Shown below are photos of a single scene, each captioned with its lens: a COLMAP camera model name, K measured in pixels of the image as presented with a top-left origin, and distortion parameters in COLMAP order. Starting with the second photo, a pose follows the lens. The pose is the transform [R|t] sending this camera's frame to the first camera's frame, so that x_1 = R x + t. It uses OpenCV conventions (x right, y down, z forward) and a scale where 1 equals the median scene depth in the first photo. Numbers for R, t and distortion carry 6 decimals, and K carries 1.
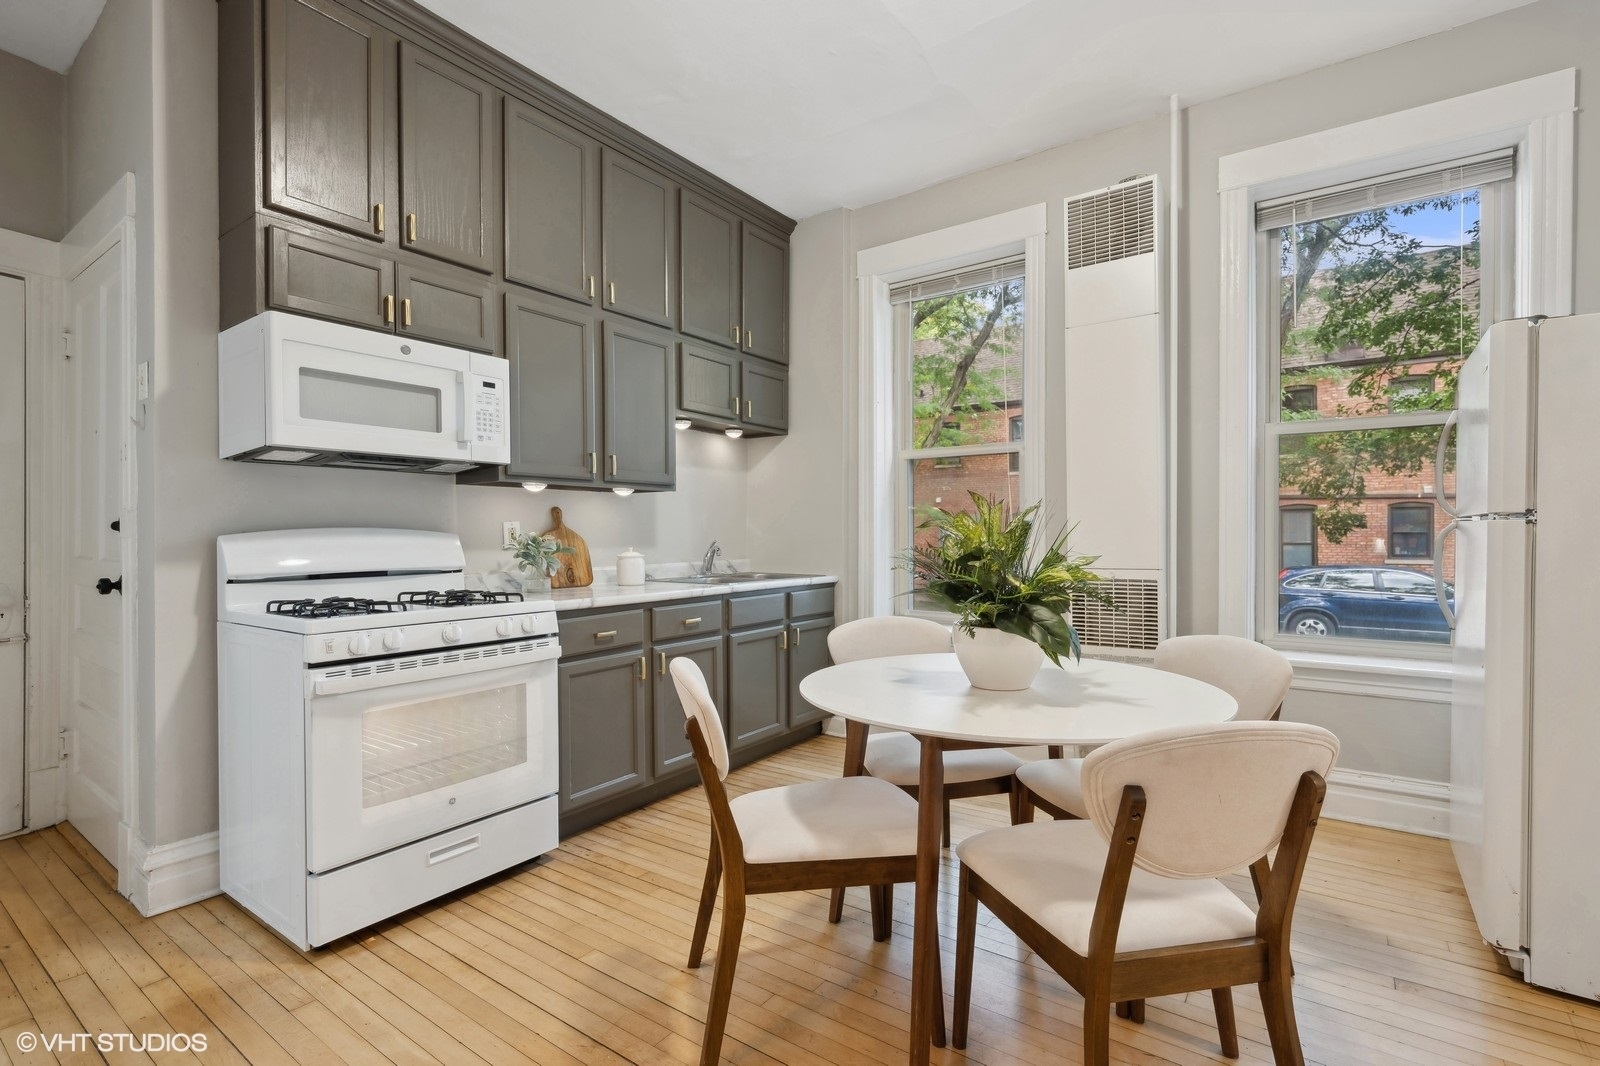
lens RADIAL K [[720.6, 0, 835.9], [0, 720.6, 528.5], [0, 0, 1]] dist [-0.002916, 0.000125]
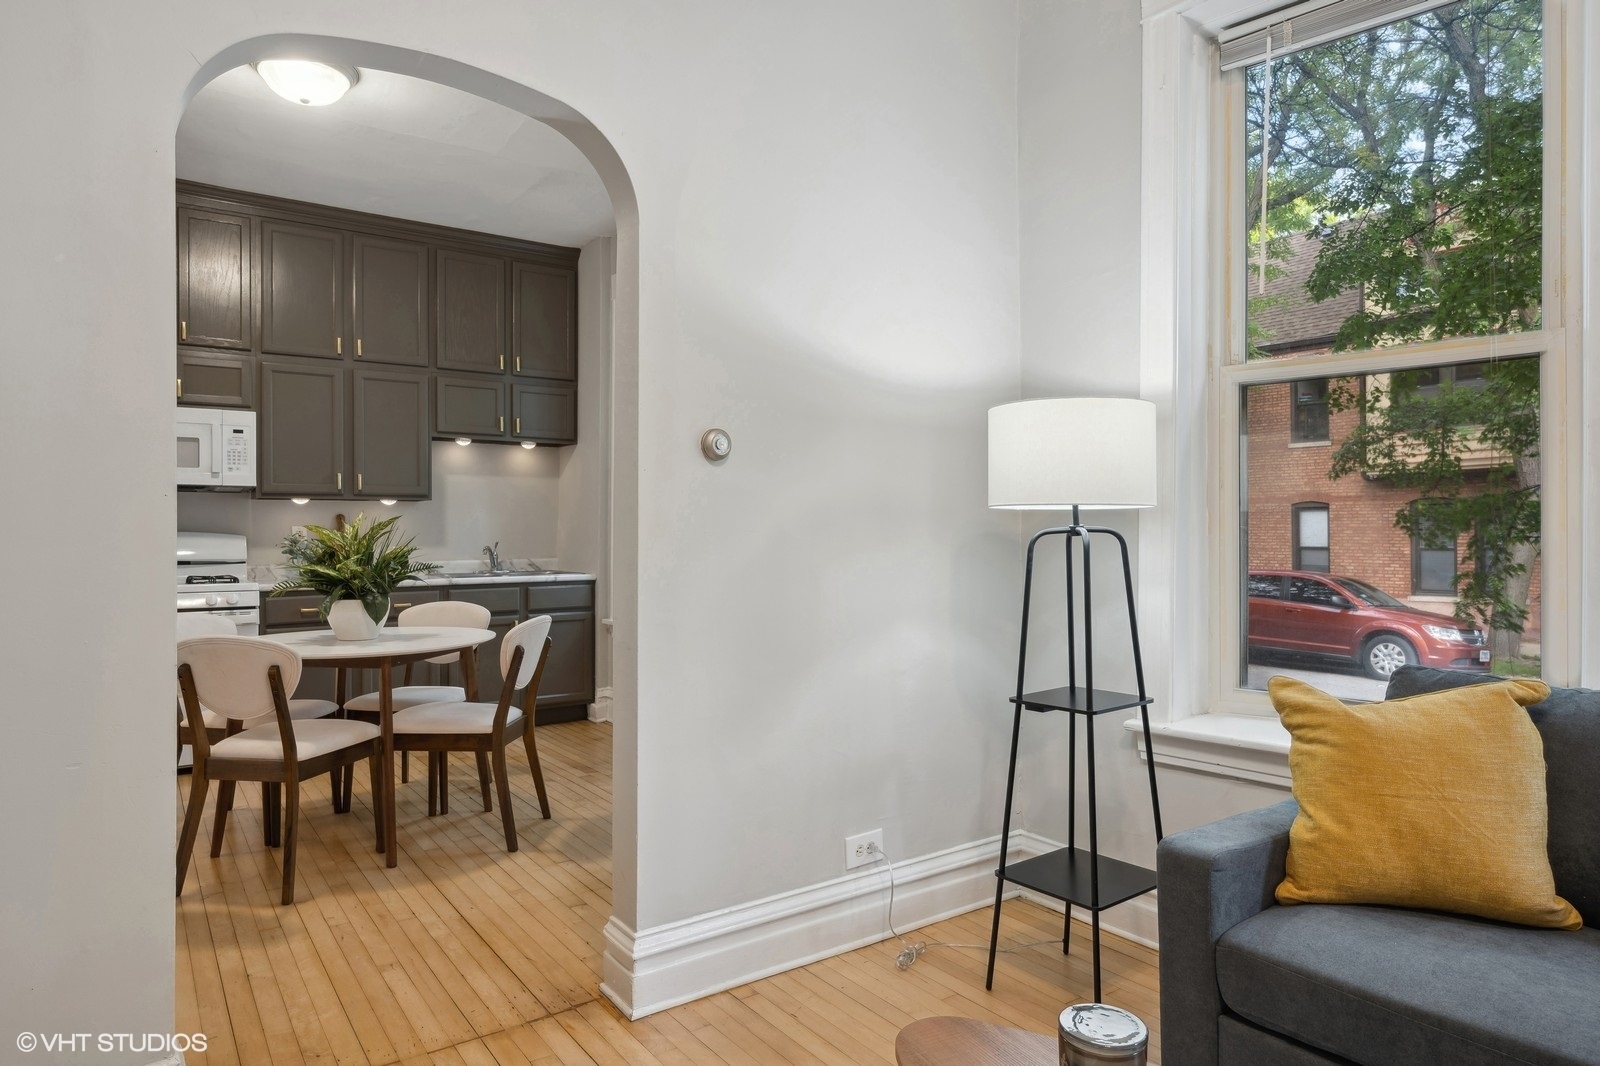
lens RADIAL K [[967.2, 0, 800.0], [0, 967.2, 533.0], [0, 0, 1]] dist [-0.002972, 0.000125]
pose [[0.936306, 0.002820, -0.351174, 0.977641], [0.000525, 0.999955, 0.009429, -0.012736], [0.351185, -0.009013, 0.936263, -0.317825]]
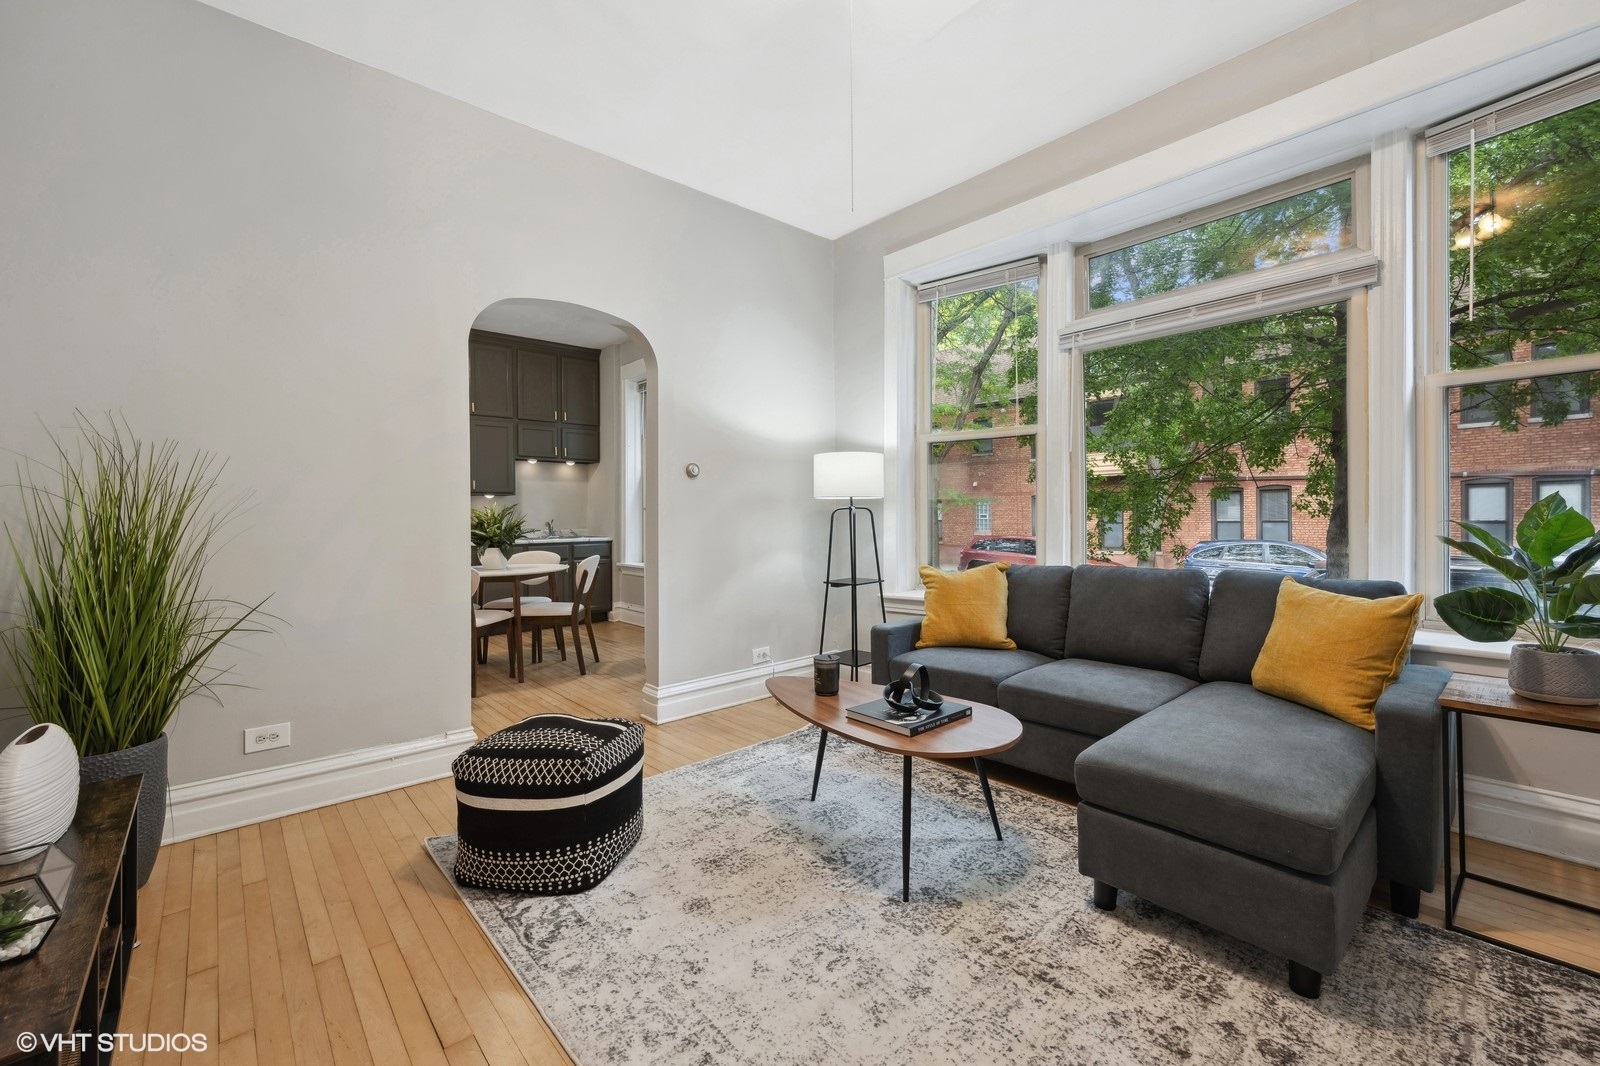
lens RADIAL K [[655.8, 0, 804.2], [0, 655.8, 516.6], [0, 0, 1]] dist [-0.000665, -0.000162]
pose [[0.970409, -0.002788, -0.241450, 1.109460], [0.005364, 0.999935, 0.010014, -0.004891], [0.241407, -0.011013, 0.970362, -0.680673]]
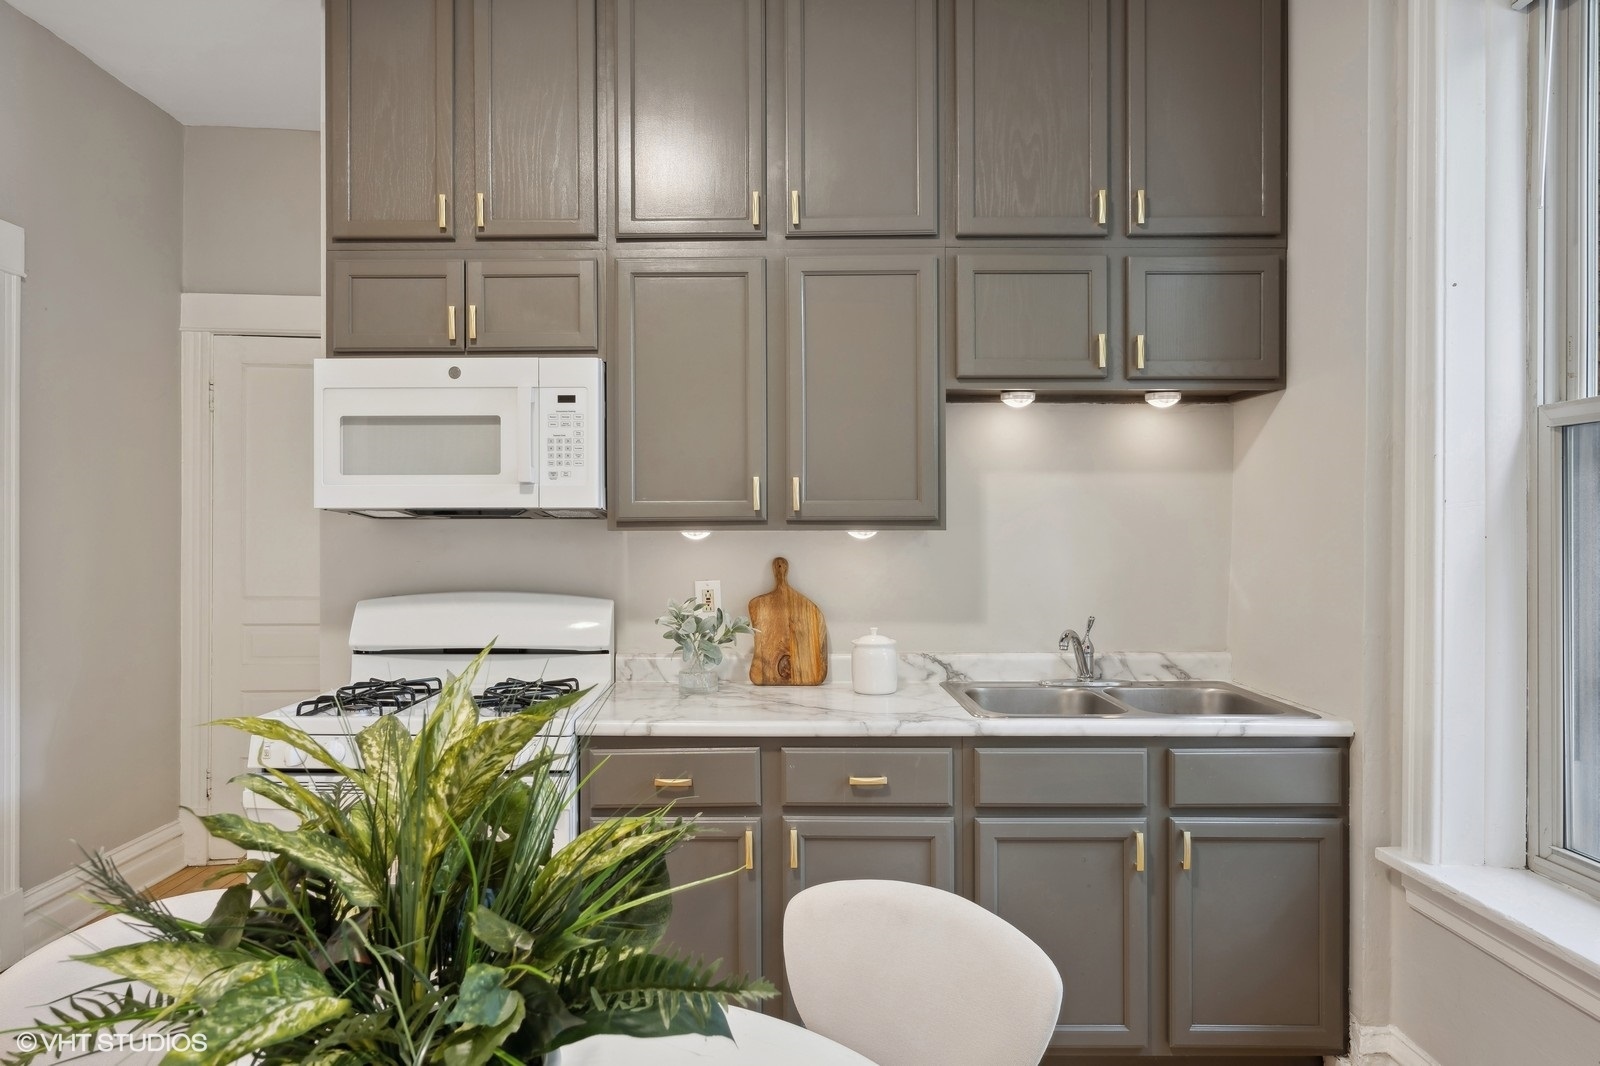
lens RADIAL K [[990.6, 0, 778.2], [0, 990.6, 536.6], [0, 0, 1]] dist [0.009093, 0.001853]
pose [[0.553218, 0.001914, -0.833034, 0.354694], [0.004453, 0.999976, 0.005255, -0.054135], [0.833024, -0.006617, 0.553197, 0.503393]]
